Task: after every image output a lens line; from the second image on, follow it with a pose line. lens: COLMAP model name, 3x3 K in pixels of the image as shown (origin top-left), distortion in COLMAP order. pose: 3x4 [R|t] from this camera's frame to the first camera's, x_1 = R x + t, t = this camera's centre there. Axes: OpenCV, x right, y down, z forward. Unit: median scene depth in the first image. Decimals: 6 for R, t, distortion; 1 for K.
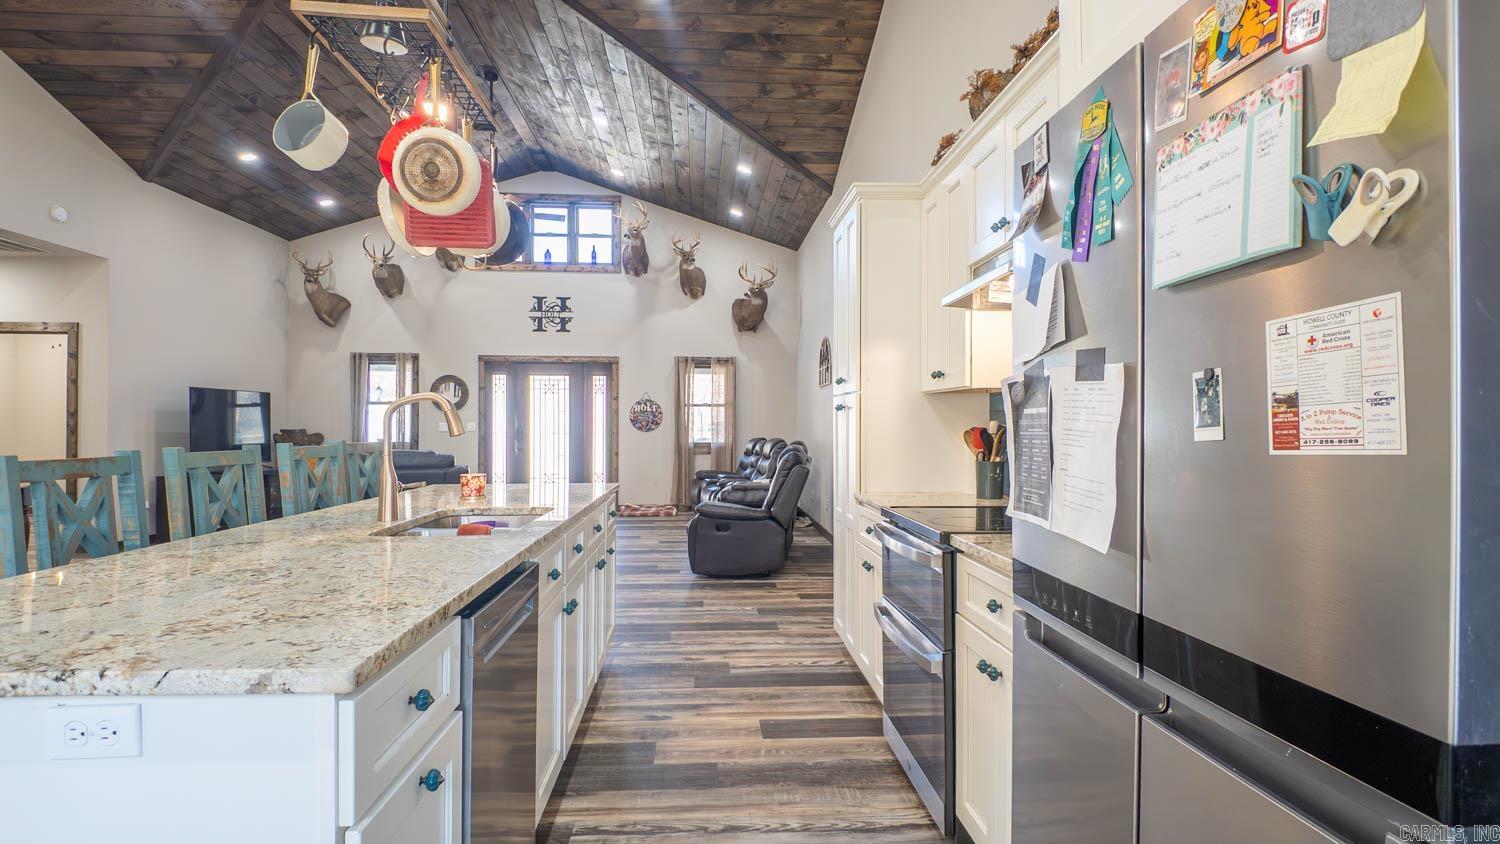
lens RADIAL K [[770.0, 0, 756.9], [0, 770.0, 423.6], [0, 0, 1]] dist [0.035424, -0.044398]
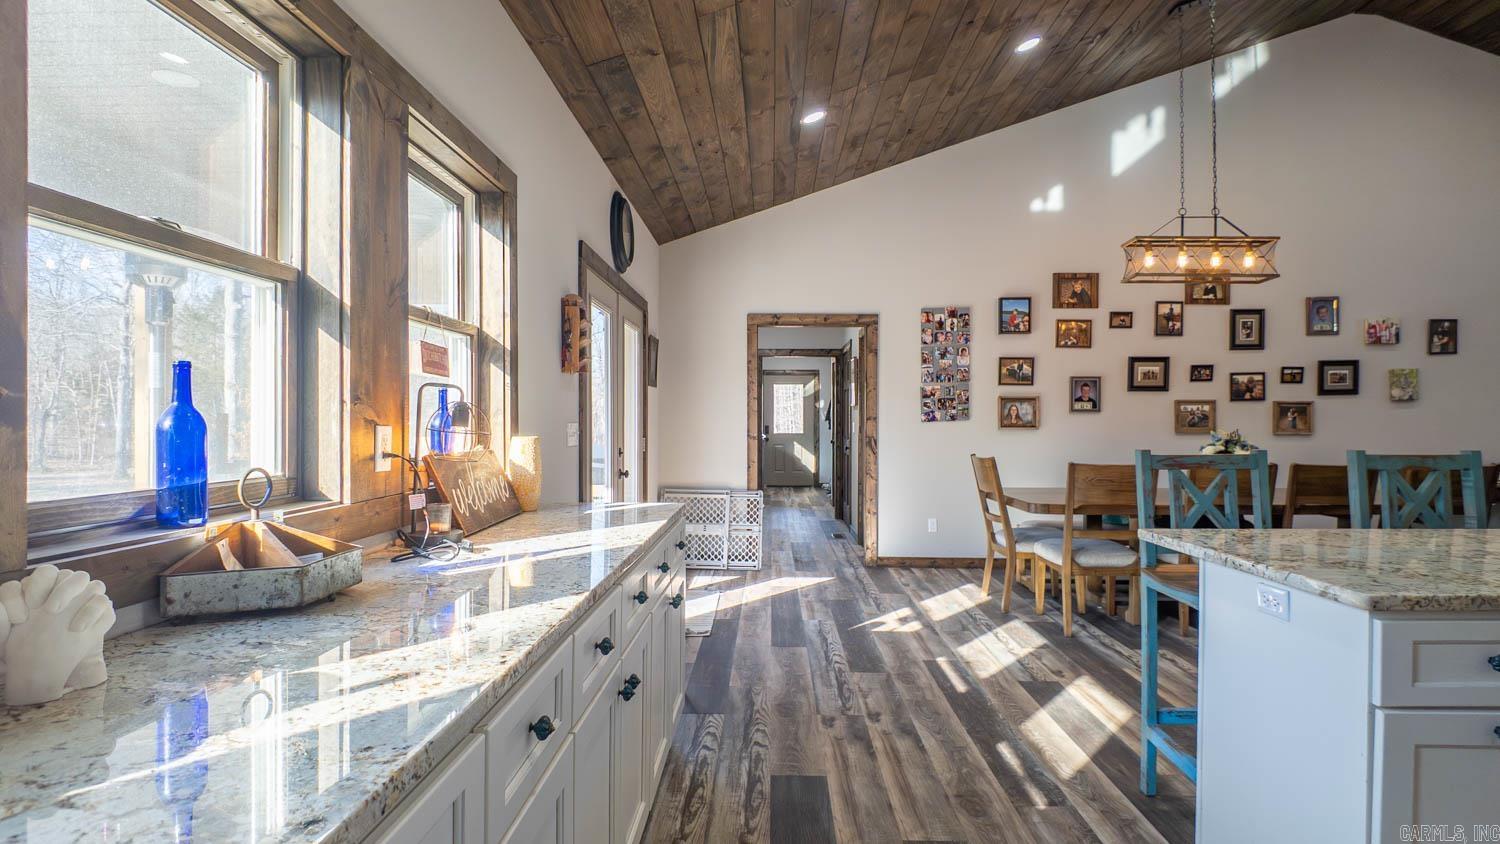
lens RADIAL K [[773.9, 0, 755.4], [0, 773.9, 418.7], [0, 0, 1]] dist [0.039992, -0.043458]
pose [[-0.090015, -0.003516, -0.995934, 0.104421], [-0.002090, 0.999992, -0.003342, -0.001958], [0.995938, 0.001781, -0.090022, -0.004599]]
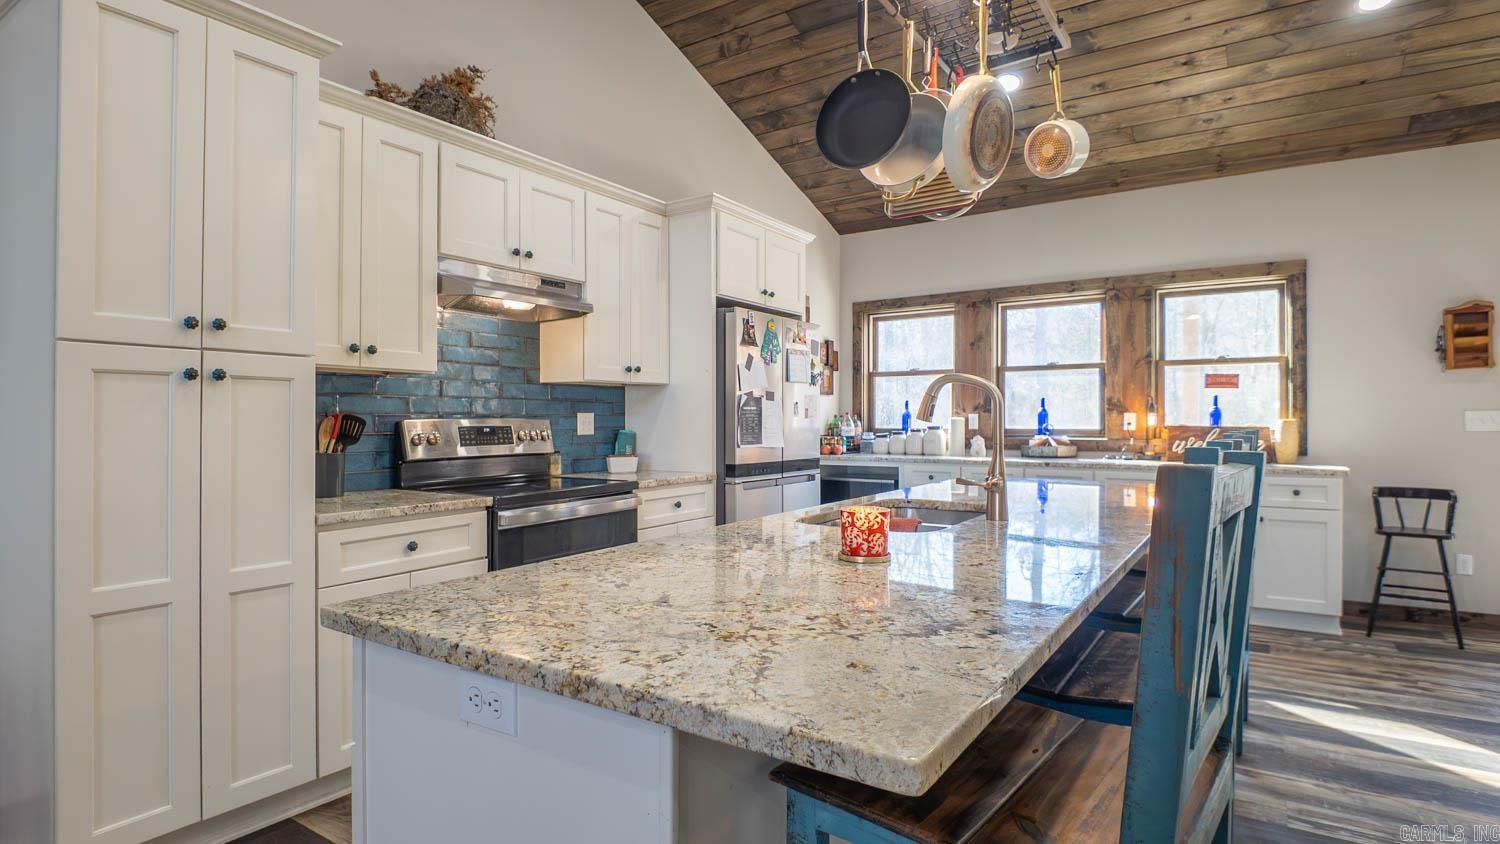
lens RADIAL K [[777.1, 0, 746.2], [0, 777.1, 423.4], [0, 0, 1]] dist [0.002863, -0.033591]
pose [[-0.787180, -0.002428, 0.616719, -0.182121], [0.000925, 0.999986, 0.005118, 0.003134], [-0.616723, 0.004600, -0.787167, 0.438226]]
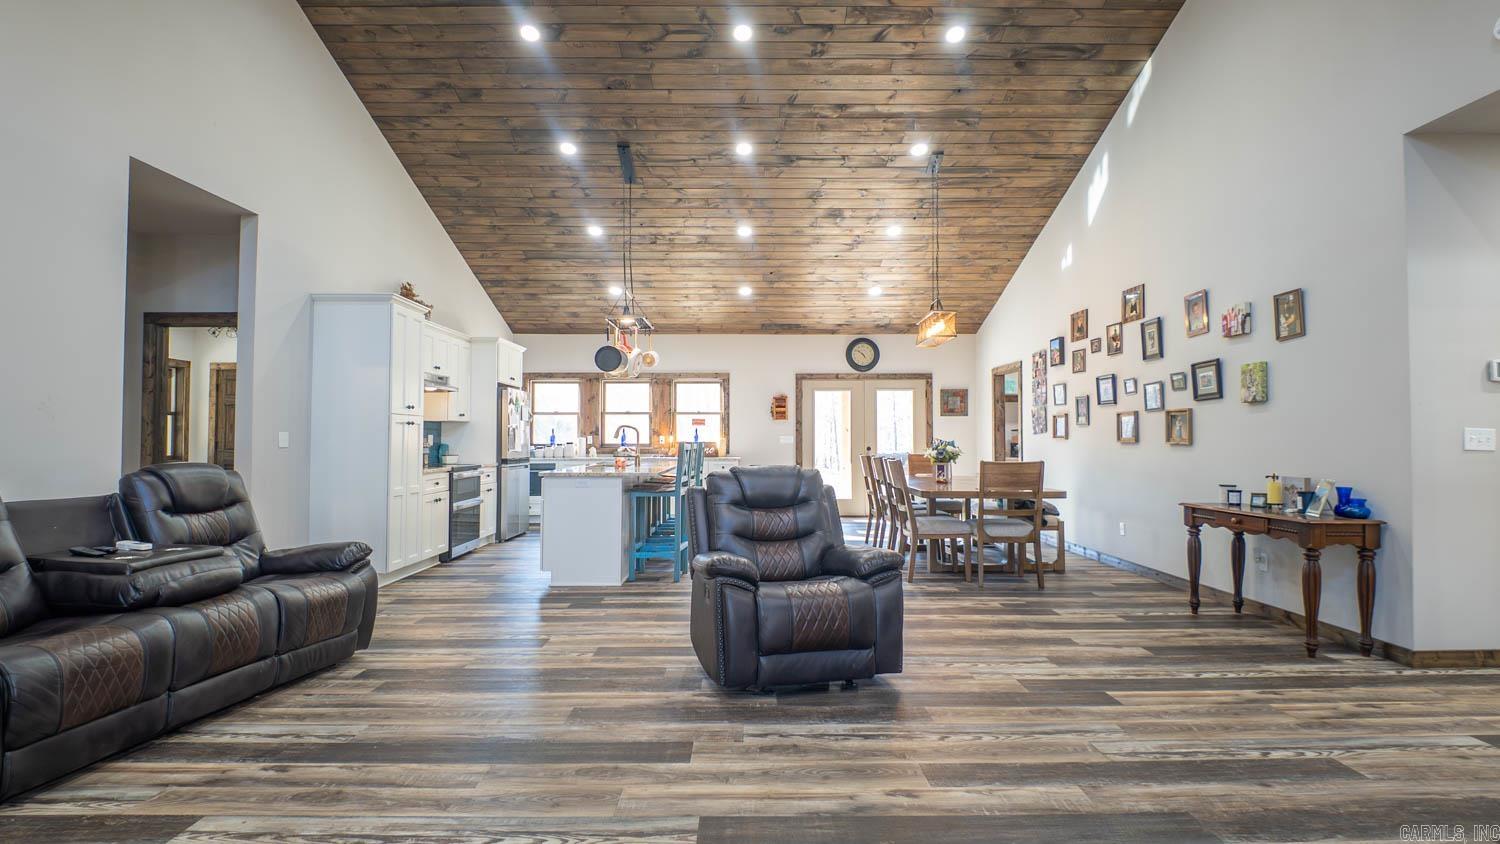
lens RADIAL K [[770.7, 0, 755.0], [0, 770.7, 419.0], [0, 0, 1]] dist [0.076508, -0.105309]
pose [[-0.997873, 0.000577, 0.065183, -0.268420], [-0.001207, 0.999626, -0.027326, 0.004993], [-0.065175, -0.027346, -0.997499, 0.961578]]
